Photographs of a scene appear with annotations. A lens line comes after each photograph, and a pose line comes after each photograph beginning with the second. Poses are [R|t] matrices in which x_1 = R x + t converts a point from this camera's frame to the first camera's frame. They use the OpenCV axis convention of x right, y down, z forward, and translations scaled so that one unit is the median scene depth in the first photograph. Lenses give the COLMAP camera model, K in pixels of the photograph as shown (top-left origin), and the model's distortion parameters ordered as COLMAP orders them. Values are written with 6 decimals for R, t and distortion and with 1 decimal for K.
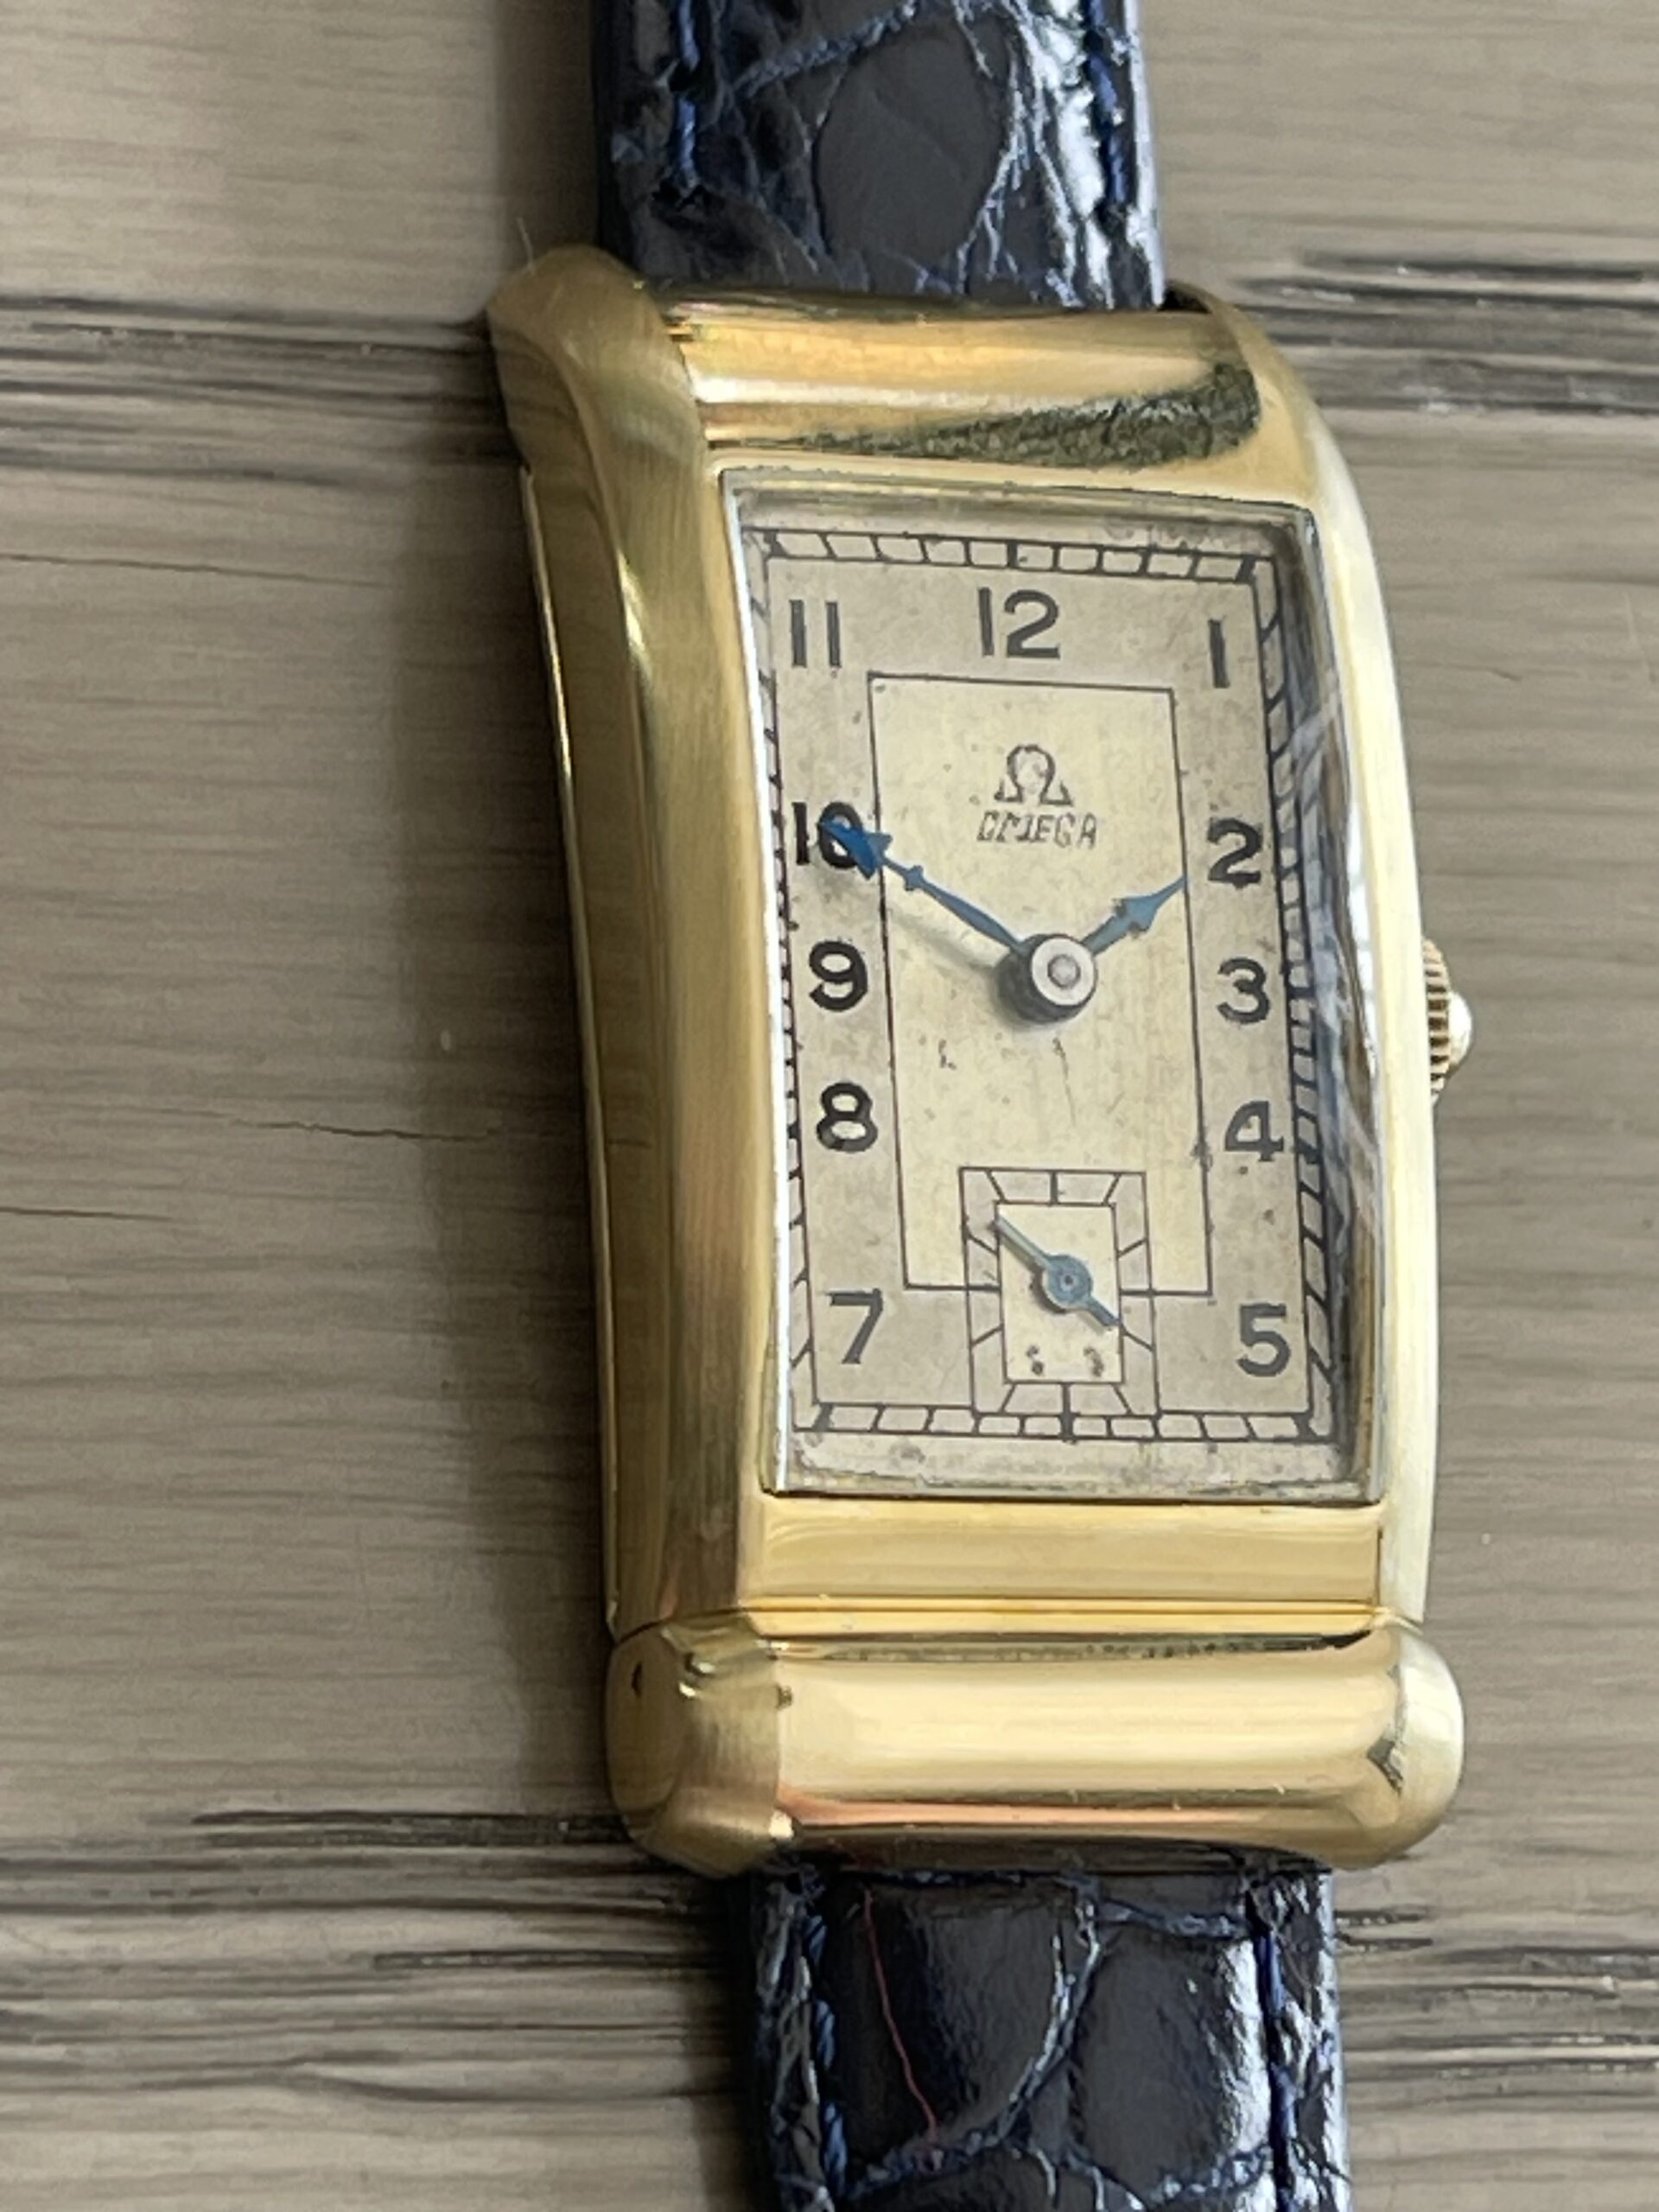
lens RADIAL K [[8624.8, 0, 829.5], [0, 8624.8, 1106.0], [0, 0, 1]] dist [0.505168, -1.442616]
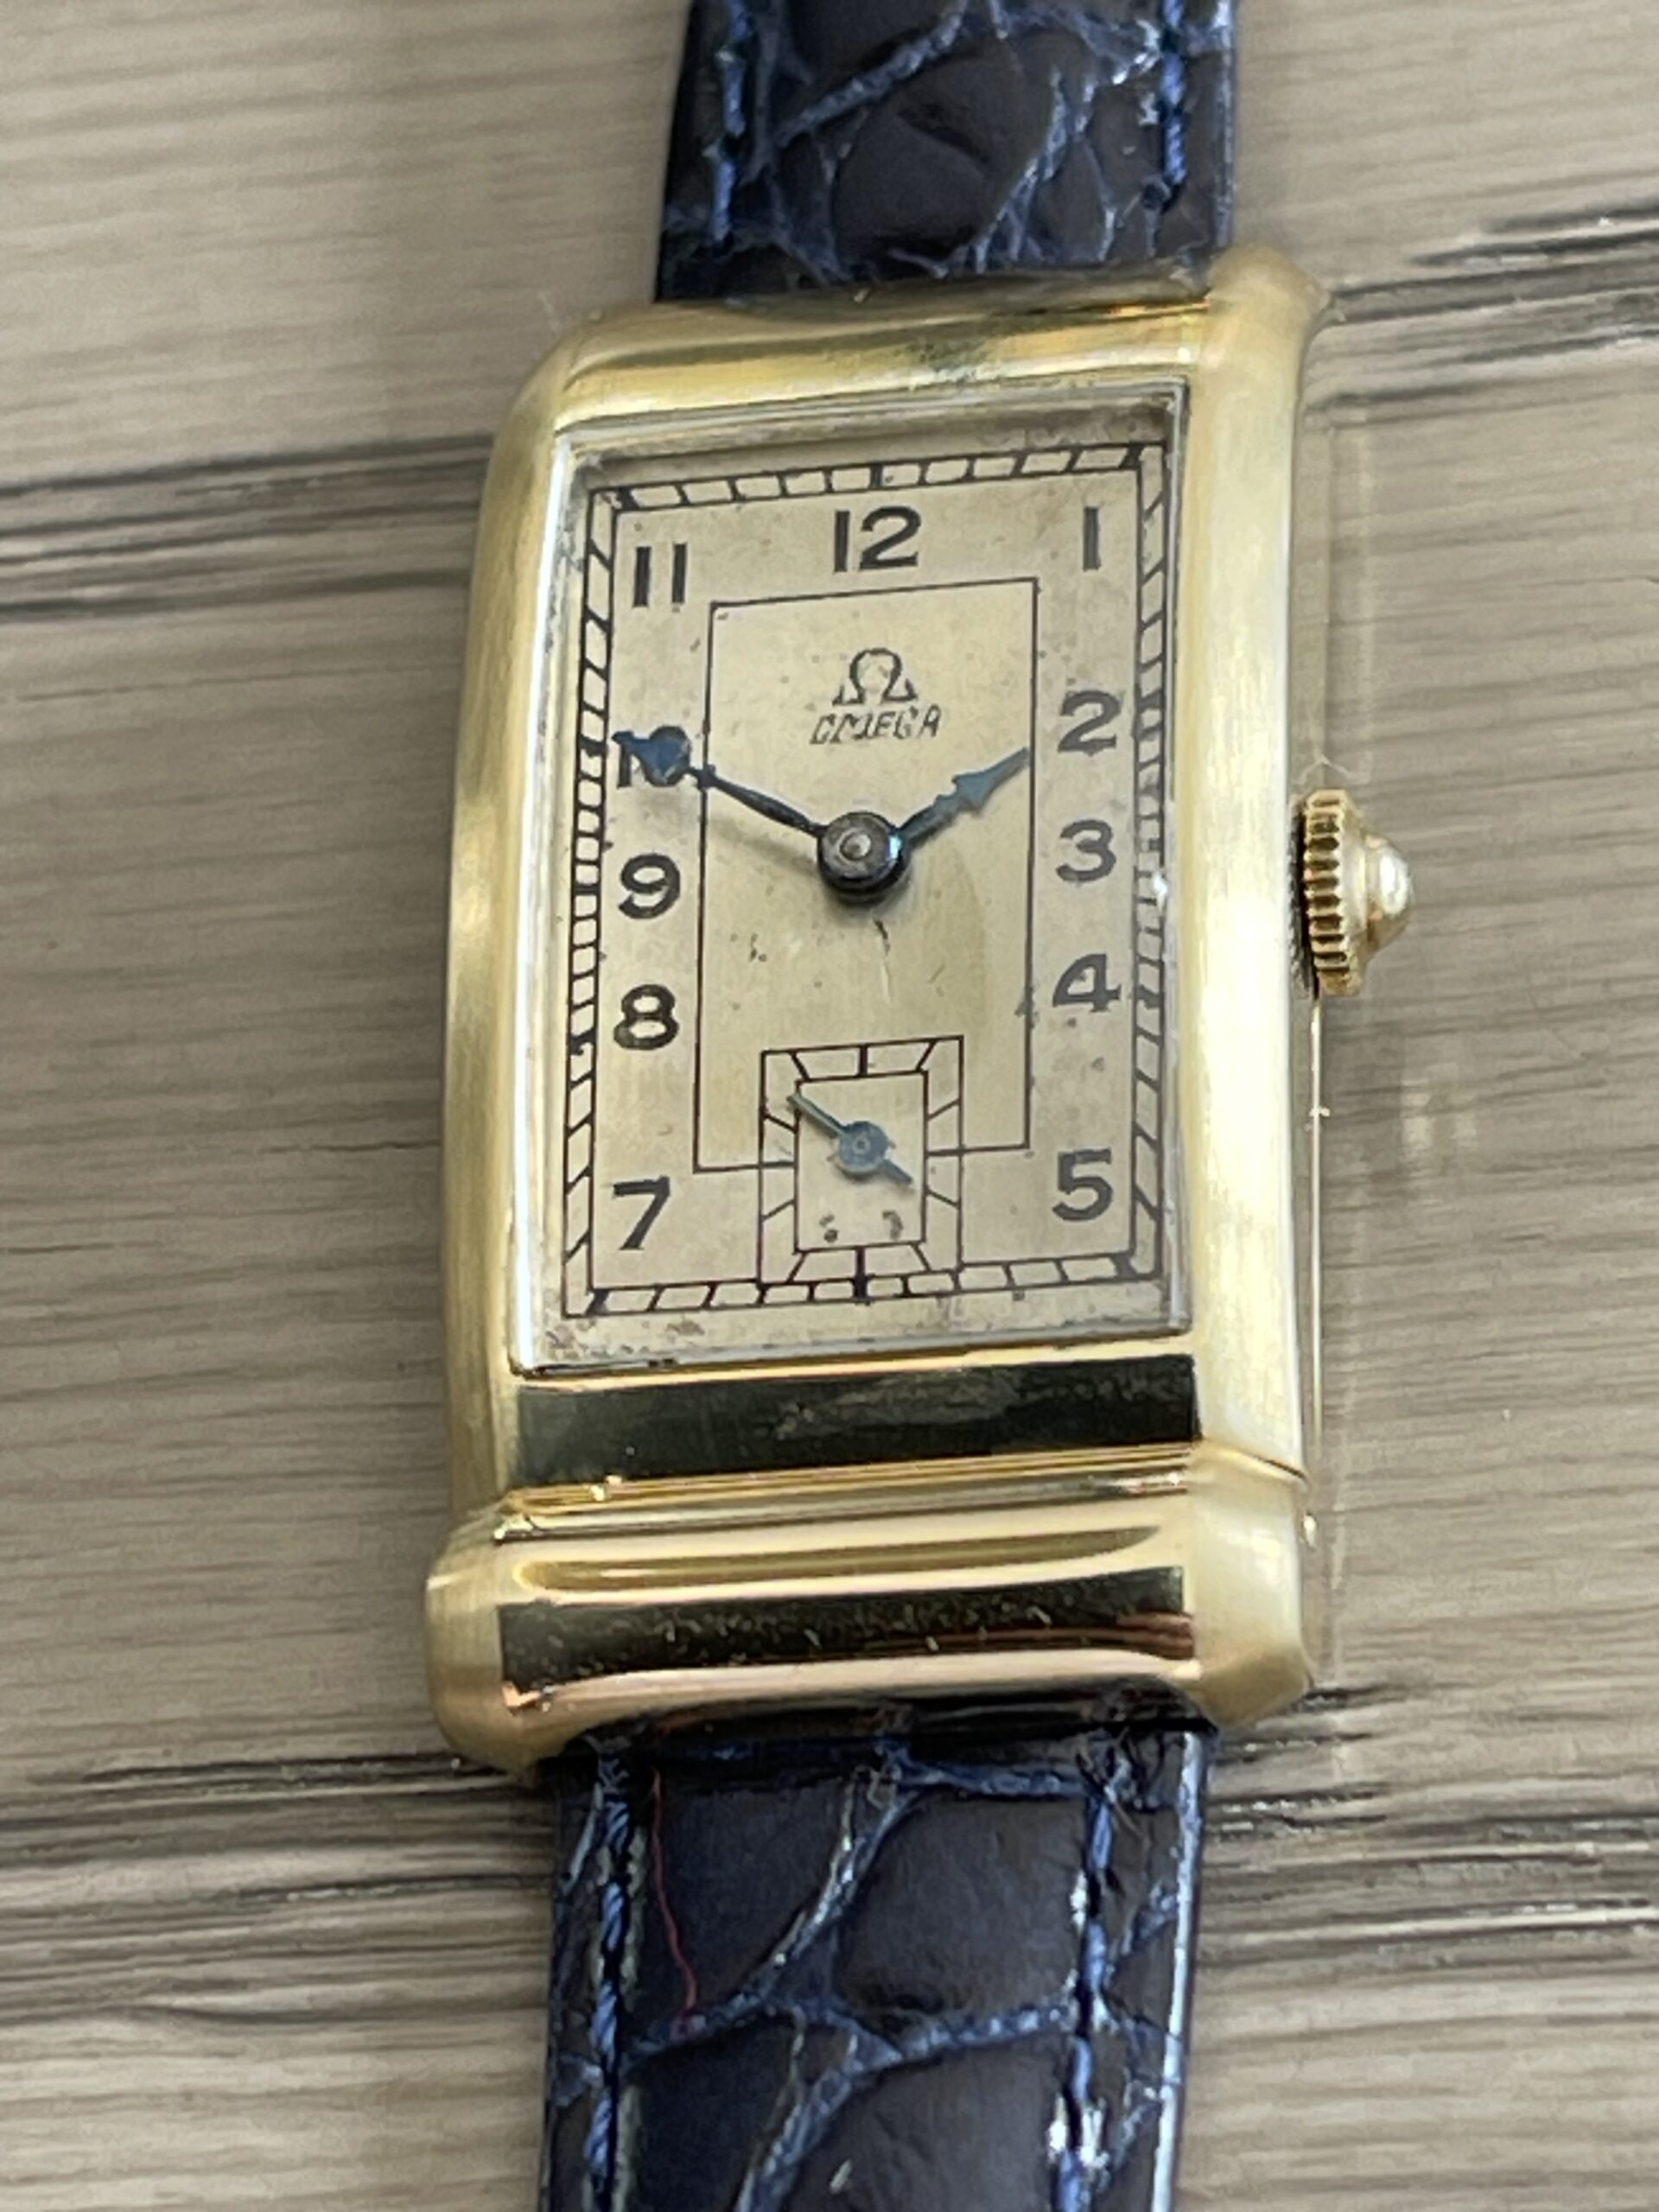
lens RADIAL K [[8313.5, 0, 829.5], [0, 8313.5, 1106.0], [0, 0, 1]] dist [0.337926, 3.823164]
pose [[0.822404, -0.176315, -0.540893, 0.527764], [0.053000, 0.970373, -0.235728, 0.234585], [0.566430, 0.165196, 0.807383, 0.236819]]
